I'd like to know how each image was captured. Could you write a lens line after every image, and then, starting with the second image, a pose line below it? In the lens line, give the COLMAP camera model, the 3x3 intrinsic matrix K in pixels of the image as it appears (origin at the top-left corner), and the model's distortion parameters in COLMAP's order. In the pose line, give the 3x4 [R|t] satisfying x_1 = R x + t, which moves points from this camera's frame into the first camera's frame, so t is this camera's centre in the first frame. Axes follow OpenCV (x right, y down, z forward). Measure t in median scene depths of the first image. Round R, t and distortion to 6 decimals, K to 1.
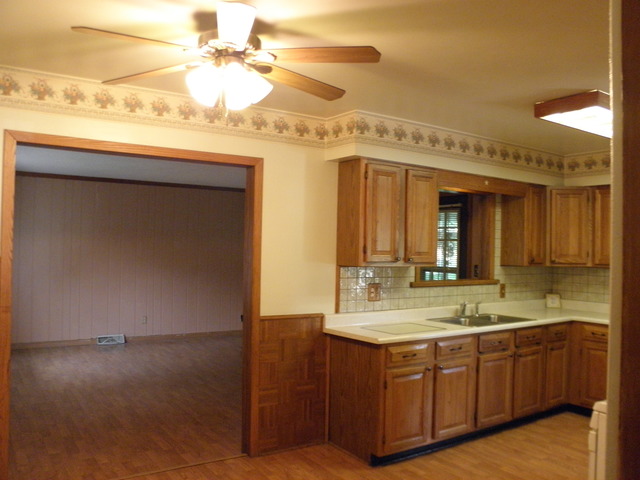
lens RADIAL K [[539.6, 0, 320.0], [0, 539.6, 240.0], [0, 0, 1]] dist [-0.172103, 0.124460]
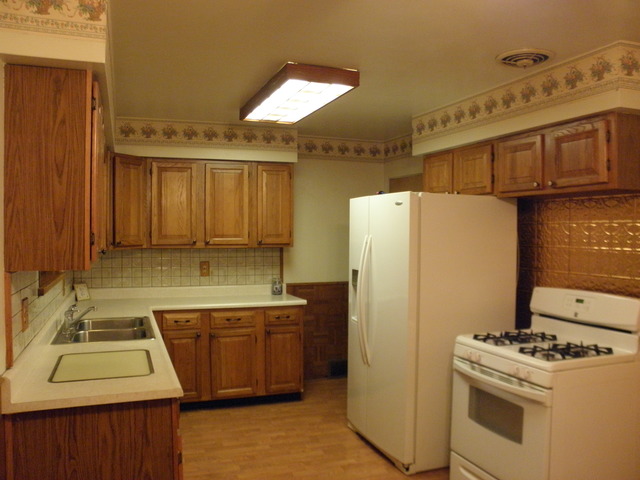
lens RADIAL K [[539.6, 0, 320.0], [0, 539.6, 240.0], [0, 0, 1]] dist [-0.172103, 0.124460]
pose [[0.255583, -0.041322, 0.965904, -0.386603], [-0.002840, 0.999050, 0.043492, -0.003338], [-0.966783, -0.013858, 0.255223, 0.667878]]
